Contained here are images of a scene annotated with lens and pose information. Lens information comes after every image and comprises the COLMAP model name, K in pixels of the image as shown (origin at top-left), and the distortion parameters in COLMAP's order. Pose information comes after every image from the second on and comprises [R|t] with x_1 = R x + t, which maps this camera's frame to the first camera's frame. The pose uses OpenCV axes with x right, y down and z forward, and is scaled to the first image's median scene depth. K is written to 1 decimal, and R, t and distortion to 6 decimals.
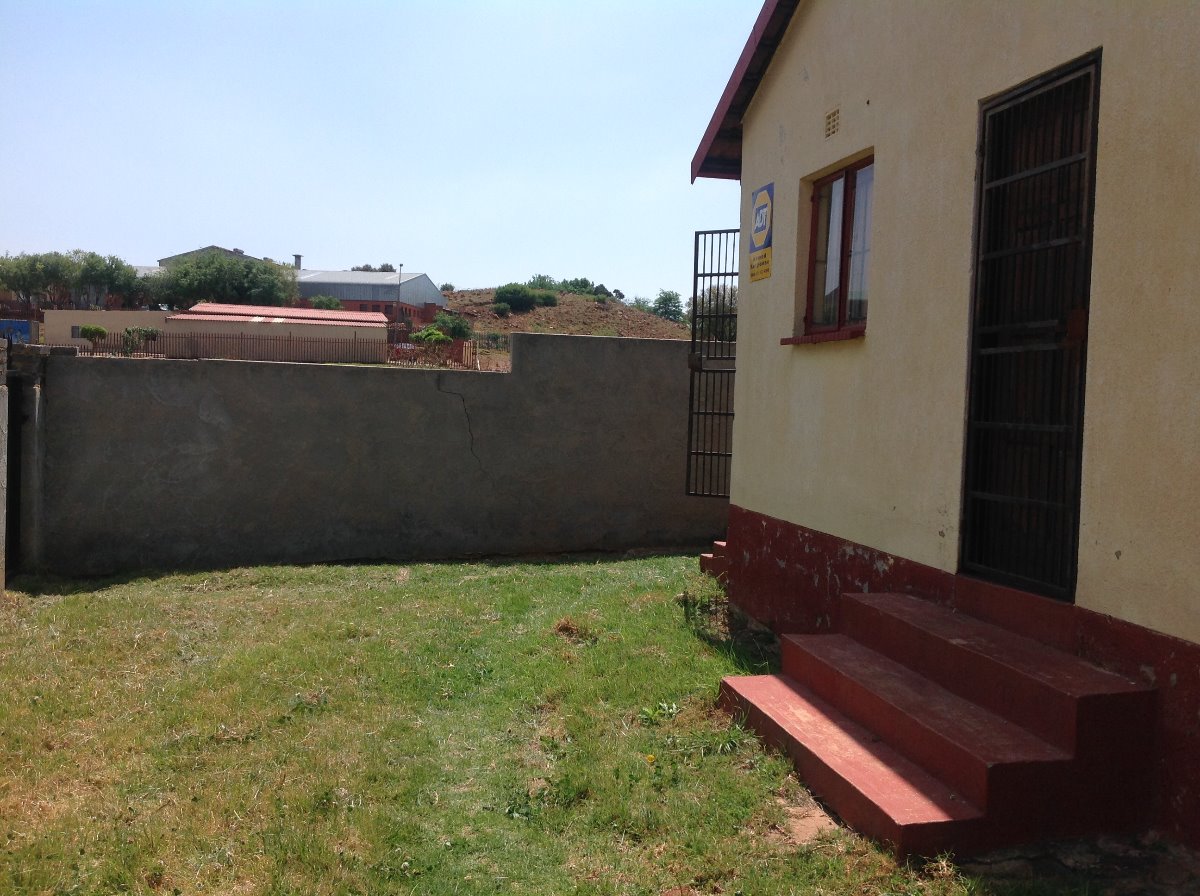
lens RADIAL K [[1146.6, 0, 604.0], [0, 1146.6, 439.6], [0, 0, 1]] dist [0.127650, -0.305450]
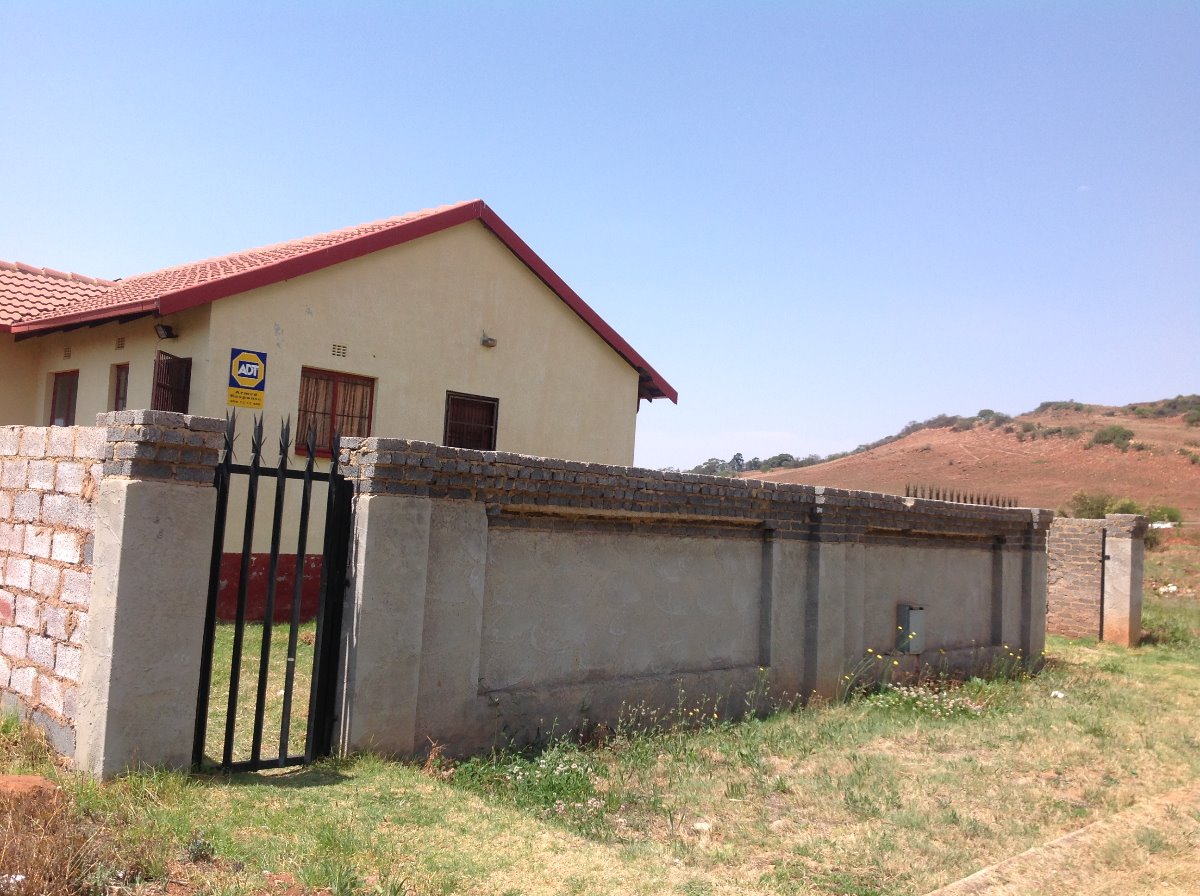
lens RADIAL K [[1136.8, 0, 600.4], [0, 1136.8, 453.0], [0, 0, 1]] dist [0.142095, -0.297540]
pose [[-0.543880, -0.017352, 0.838983, -2.224558], [-0.049416, 0.998713, -0.011379, -0.123117], [-0.837707, -0.047648, -0.544038, 2.193584]]
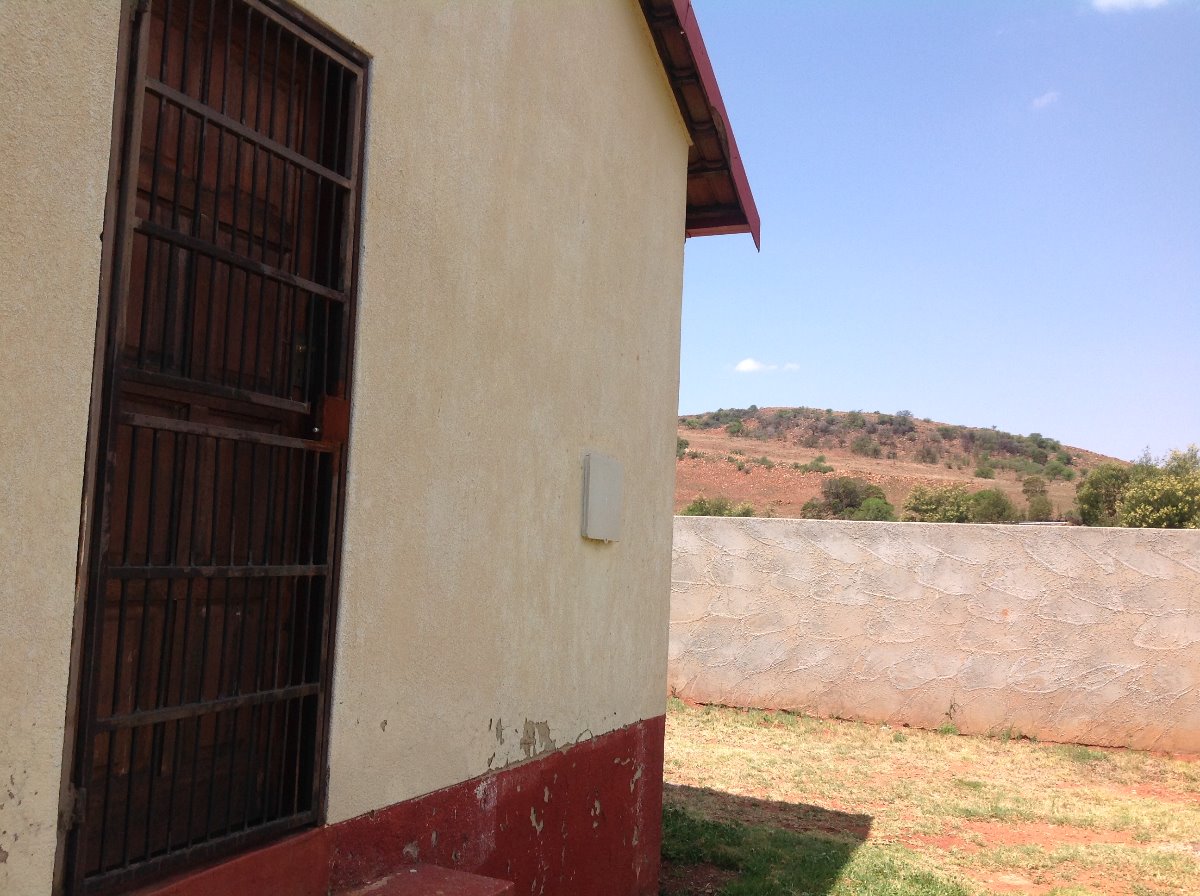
lens RADIAL K [[1136.8, 0, 600.4], [0, 1136.8, 453.0], [0, 0, 1]] dist [0.142095, -0.297540]
pose [[-0.810763, -0.009360, 0.585300, -0.107463], [-0.037856, 0.998618, -0.036469, -0.051278], [-0.584149, -0.051725, -0.809996, 1.253436]]
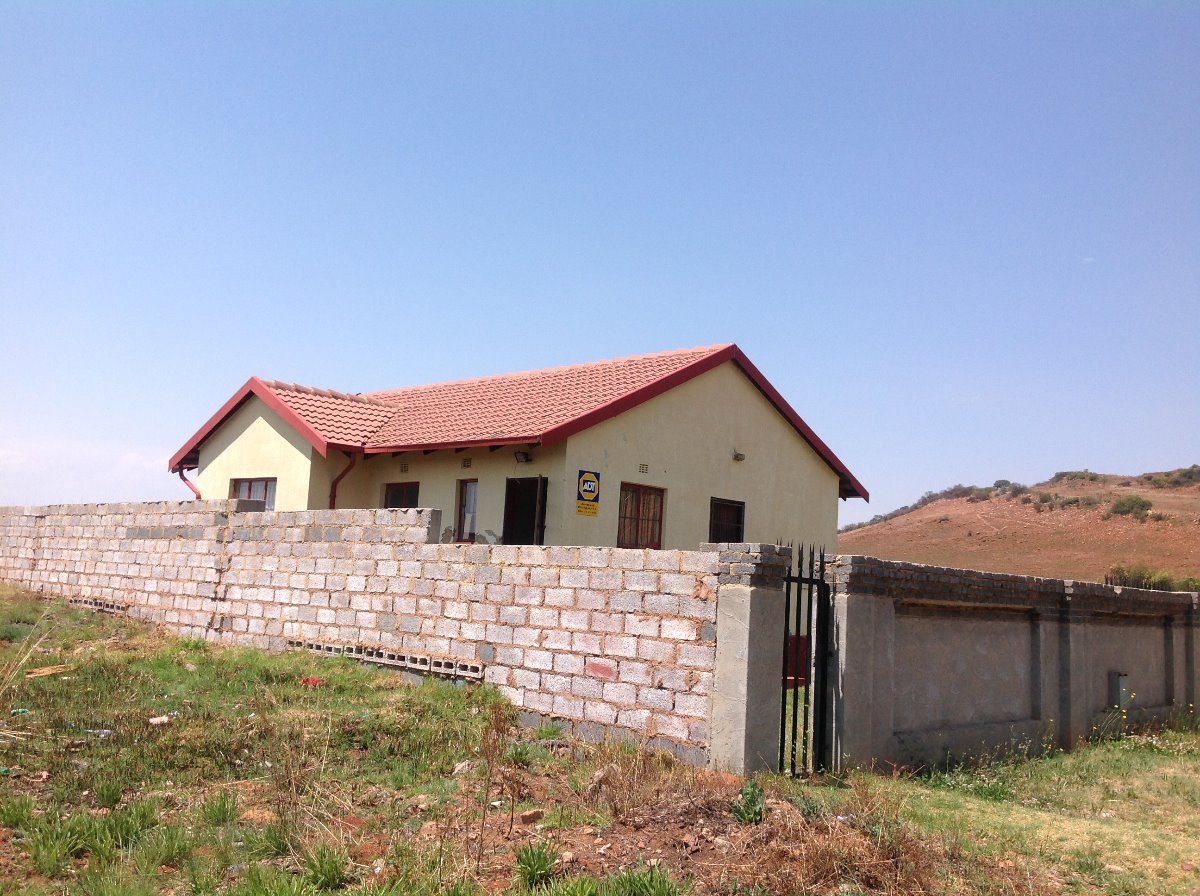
lens RADIAL K [[1146.6, 0, 604.0], [0, 1146.6, 439.6], [0, 0, 1]] dist [0.127650, -0.305450]
pose [[-0.540682, 0.045898, 0.839974, -2.427766], [-0.045671, 0.995436, -0.083791, -0.156120], [-0.839986, -0.083667, -0.536118, 3.147141]]
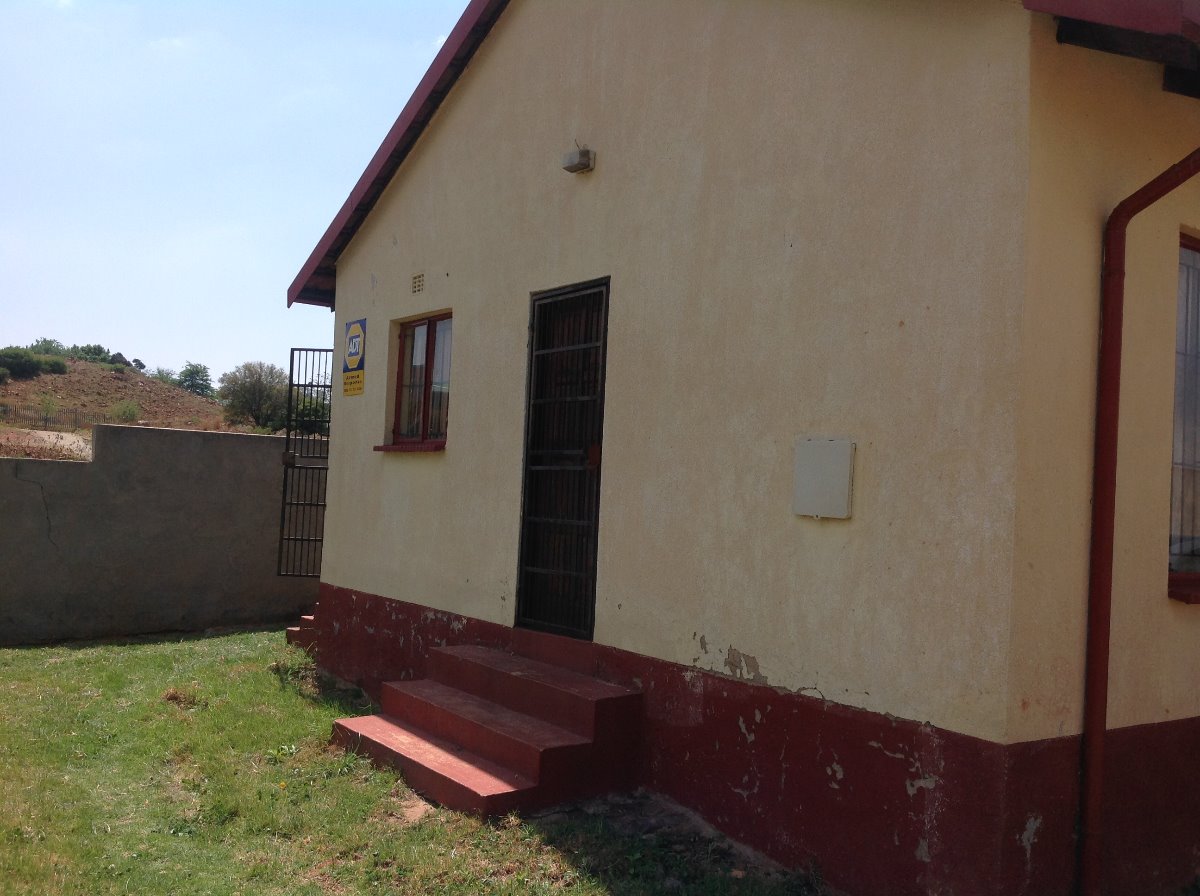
lens RADIAL K [[1136.8, 0, 600.4], [0, 1136.8, 453.0], [0, 0, 1]] dist [0.142095, -0.297540]
pose [[0.921623, 0.022830, 0.387415, -0.136133], [-0.000535, 0.998342, -0.057558, -0.013701], [-0.388086, 0.052840, 0.920107, -0.312417]]
